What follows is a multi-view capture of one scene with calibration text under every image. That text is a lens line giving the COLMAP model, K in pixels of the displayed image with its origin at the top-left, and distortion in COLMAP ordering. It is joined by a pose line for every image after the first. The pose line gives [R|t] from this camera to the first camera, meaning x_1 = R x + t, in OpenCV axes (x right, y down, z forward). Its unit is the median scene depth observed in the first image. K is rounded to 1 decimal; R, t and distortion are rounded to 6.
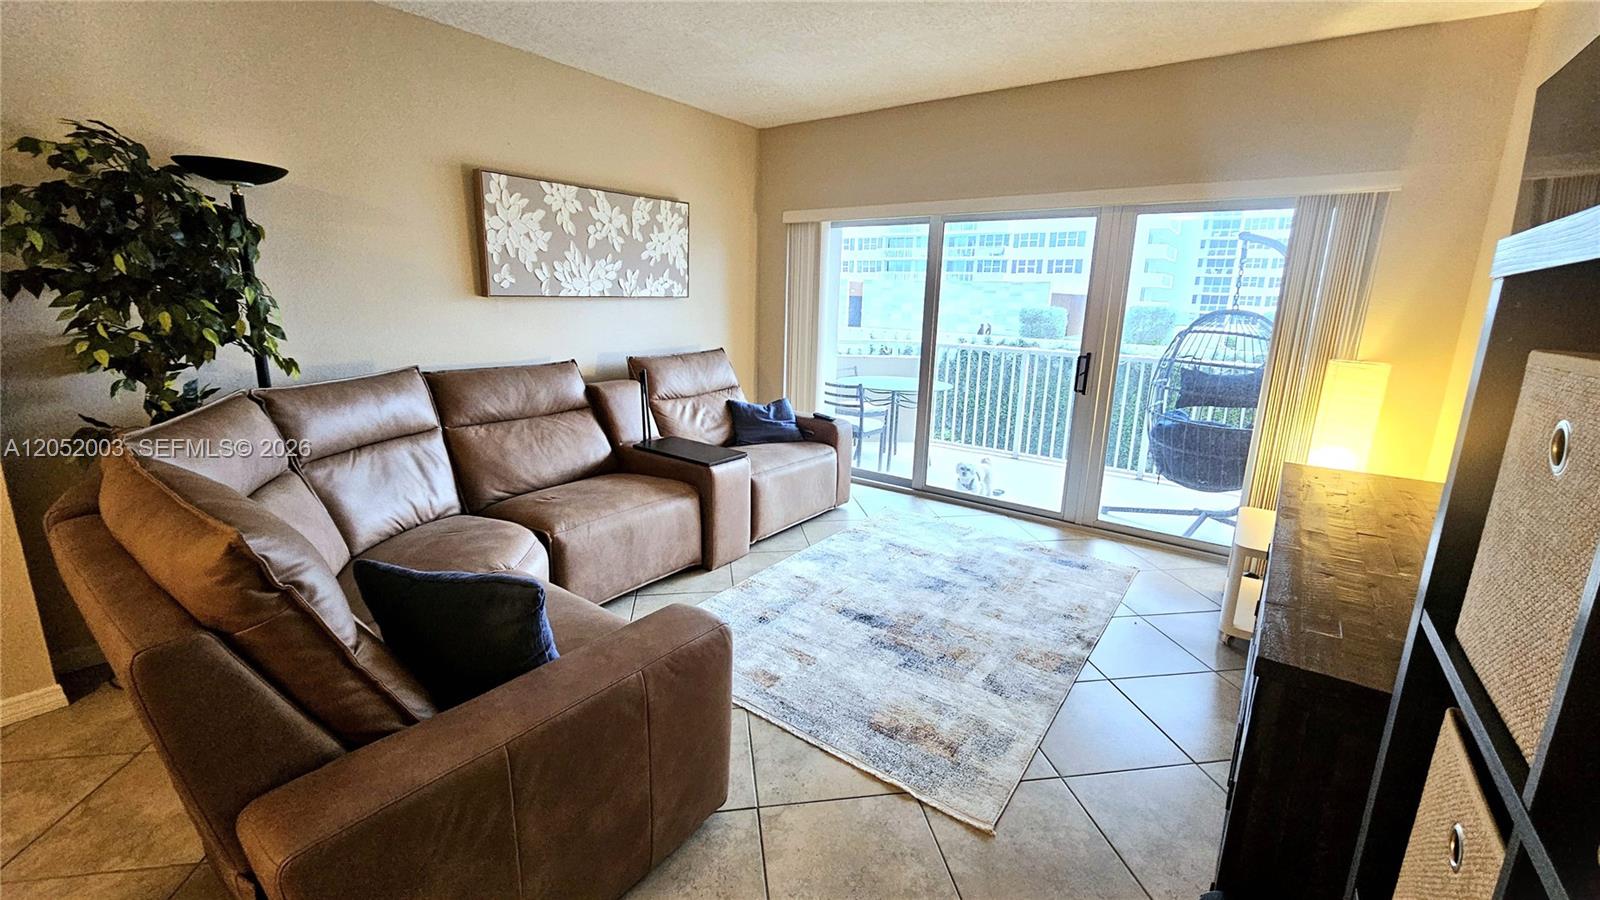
lens RADIAL K [[656.6, 0, 808.2], [0, 656.6, 444.9], [0, 0, 1]] dist [-0.000663, -0.000077]
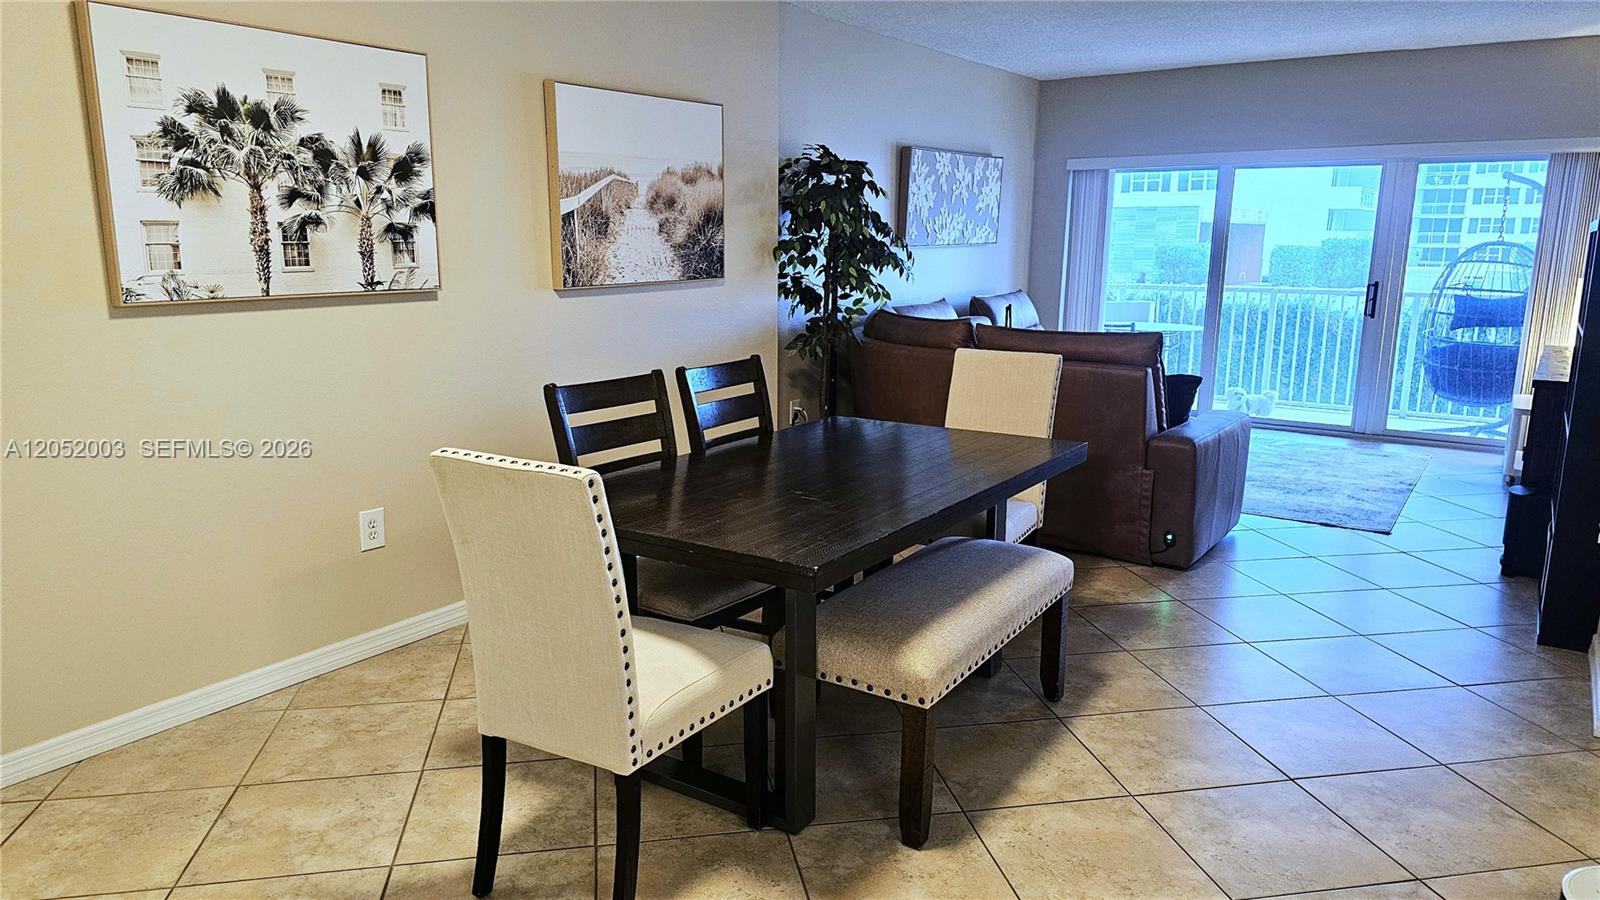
lens RADIAL K [[1088.6, 0, 800.5], [0, 1088.6, 460.2], [0, 0, 1]] dist [0.041237, -0.023624]
pose [[0.999340, -0.026729, 0.024600, -0.644781], [0.027193, 0.999455, -0.018702, 0.183226], [-0.024086, 0.019358, 0.999522, -0.910019]]
